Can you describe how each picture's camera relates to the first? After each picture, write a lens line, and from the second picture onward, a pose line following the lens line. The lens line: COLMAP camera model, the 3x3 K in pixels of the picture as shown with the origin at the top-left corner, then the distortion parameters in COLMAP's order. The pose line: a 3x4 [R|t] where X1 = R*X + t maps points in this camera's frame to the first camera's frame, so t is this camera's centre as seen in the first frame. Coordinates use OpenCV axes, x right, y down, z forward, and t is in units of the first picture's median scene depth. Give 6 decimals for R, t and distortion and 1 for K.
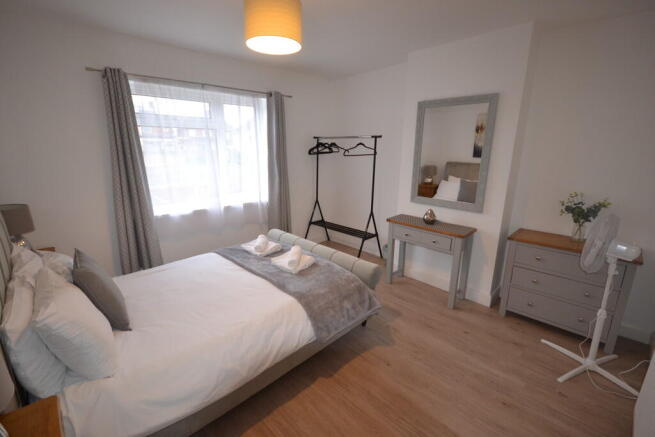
lens RADIAL K [[294.3, 0, 327.5], [0, 294.3, 218.5], [0, 0, 1]] dist [-0.004317, -0.000389]
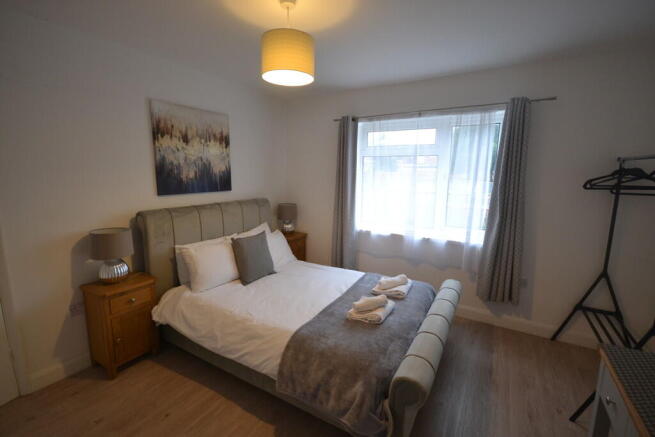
lens RADIAL K [[294.3, 0, 327.5], [0, 294.3, 218.5], [0, 0, 1]] dist [-0.004317, -0.000389]
pose [[0.244760, 0.148725, -0.958109, 0.482643], [-0.241136, 0.966455, 0.088420, -0.115180], [0.939120, 0.209393, 0.272413, 0.488016]]
